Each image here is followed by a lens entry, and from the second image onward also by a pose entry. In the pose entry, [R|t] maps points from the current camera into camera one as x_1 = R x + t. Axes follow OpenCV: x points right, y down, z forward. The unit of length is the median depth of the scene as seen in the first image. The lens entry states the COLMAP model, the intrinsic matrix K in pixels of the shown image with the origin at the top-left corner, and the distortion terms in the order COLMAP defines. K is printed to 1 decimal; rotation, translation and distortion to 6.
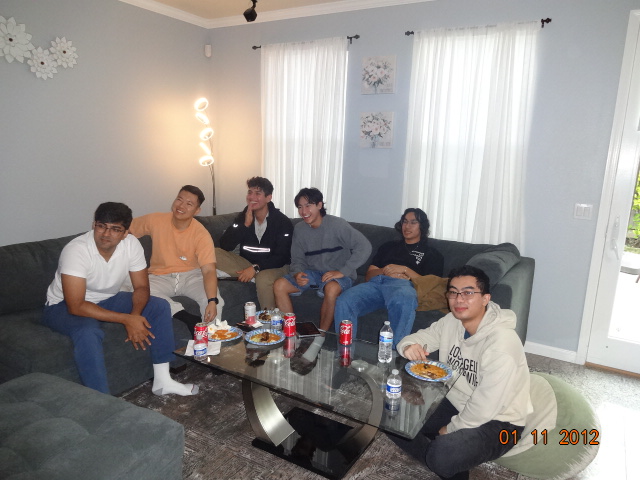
lens RADIAL K [[474.6, 0, 320.0], [0, 474.6, 240.0], [0, 0, 1]] dist [-0.002359, -0.002720]
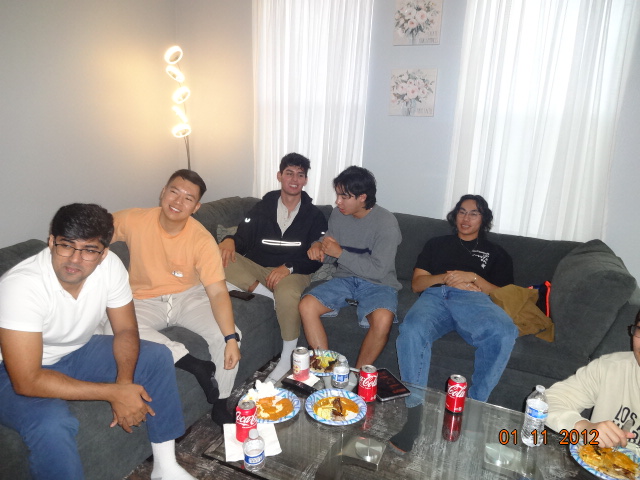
lens RADIAL K [[477.2, 0, 320.0], [0, 477.2, 240.0], [0, 0, 1]] dist [-0.001493, -0.000843]
pose [[0.992187, -0.023088, 0.122603, -0.157598], [0.015216, 0.997785, 0.064758, -0.051073], [-0.123826, -0.062387, 0.990341, 0.268634]]
